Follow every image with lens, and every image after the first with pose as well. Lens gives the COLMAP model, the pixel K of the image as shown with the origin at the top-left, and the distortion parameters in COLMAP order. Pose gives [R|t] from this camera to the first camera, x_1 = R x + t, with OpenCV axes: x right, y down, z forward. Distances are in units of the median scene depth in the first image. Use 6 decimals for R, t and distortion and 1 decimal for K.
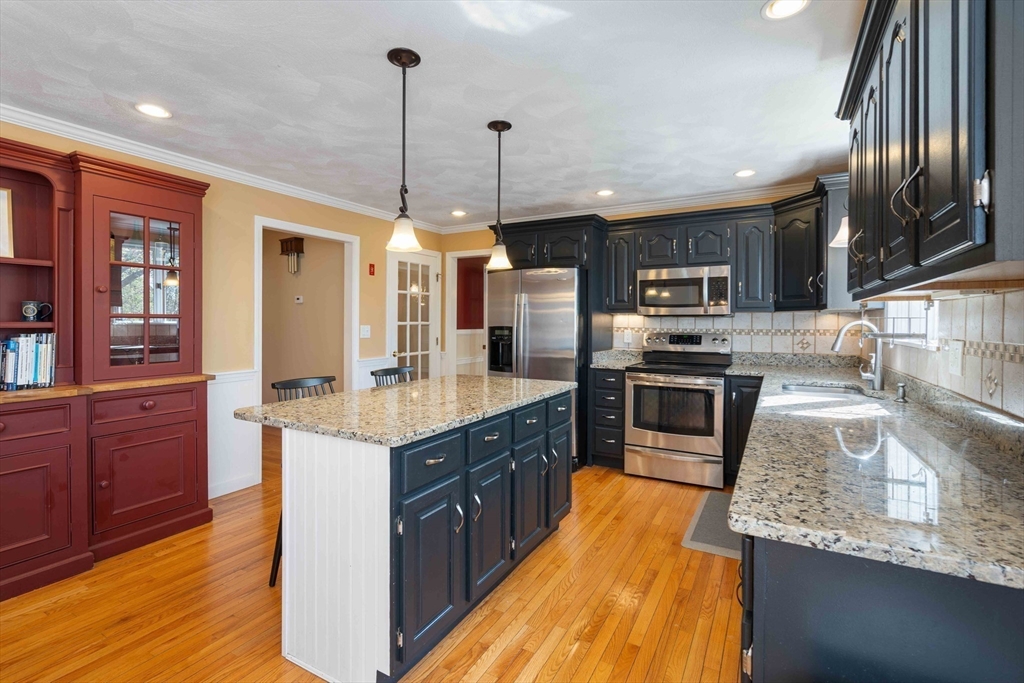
lens RADIAL K [[462.9, 0, 508.5], [0, 462.9, 322.7], [0, 0, 1]] dist [-0.002290, 0.000825]
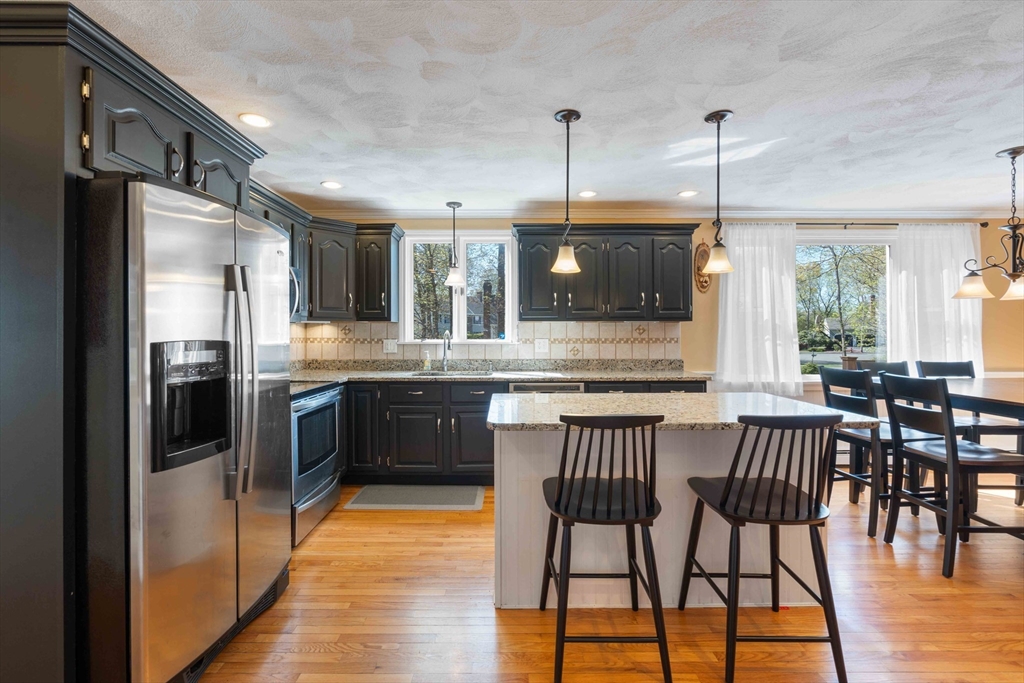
lens RADIAL K [[462.9, 0, 508.2], [0, 462.9, 333.4], [0, 0, 1]] dist [-0.002290, 0.000825]
pose [[-0.492242, -0.002234, 0.870456, -0.520141], [-0.000442, 0.999997, 0.002317, 0.001751], [-0.870458, 0.000756, -0.492242, 1.068476]]
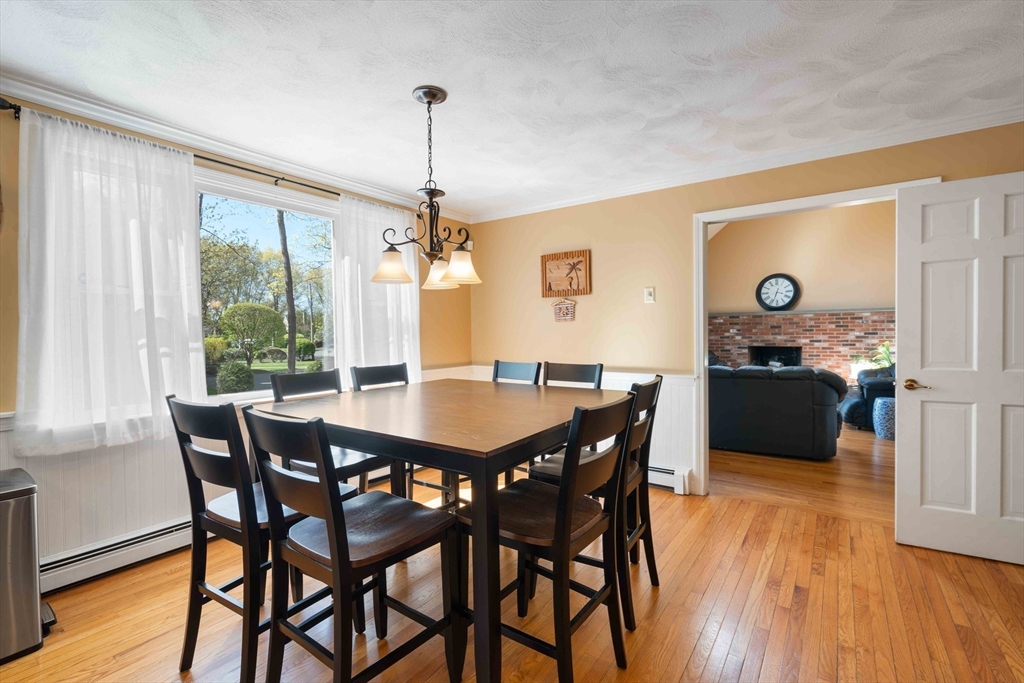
lens RADIAL K [[462.9, 0, 511.0], [0, 462.9, 342.0], [0, 0, 1]] dist [-0.002290, 0.000825]
pose [[-0.994358, 0.004183, 0.105993, -0.431389], [0.006904, 0.999656, 0.025320, 0.003732], [-0.105851, 0.025909, -0.994044, 0.552515]]
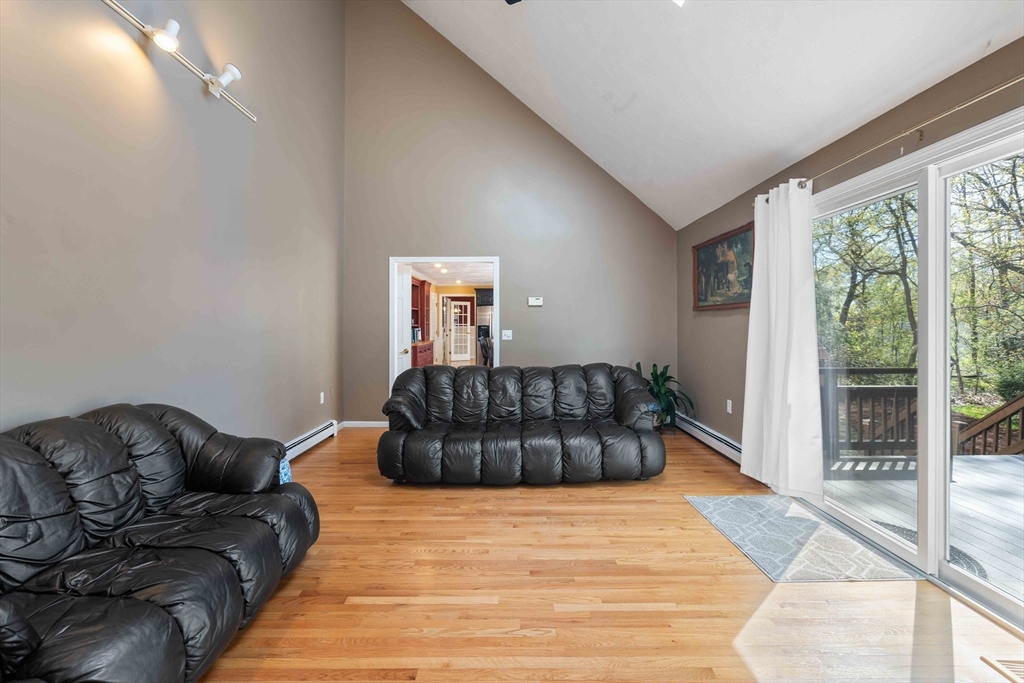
lens RADIAL K [[462.9, 0, 514.4], [0, 462.9, 320.8], [0, 0, 1]] dist [-0.002290, 0.000825]
pose [[0.866700, -0.000890, 0.498829, -1.427565], [0.004221, 0.999976, -0.005550, -0.006070], [-0.498812, 0.006915, 0.866683, -1.761125]]
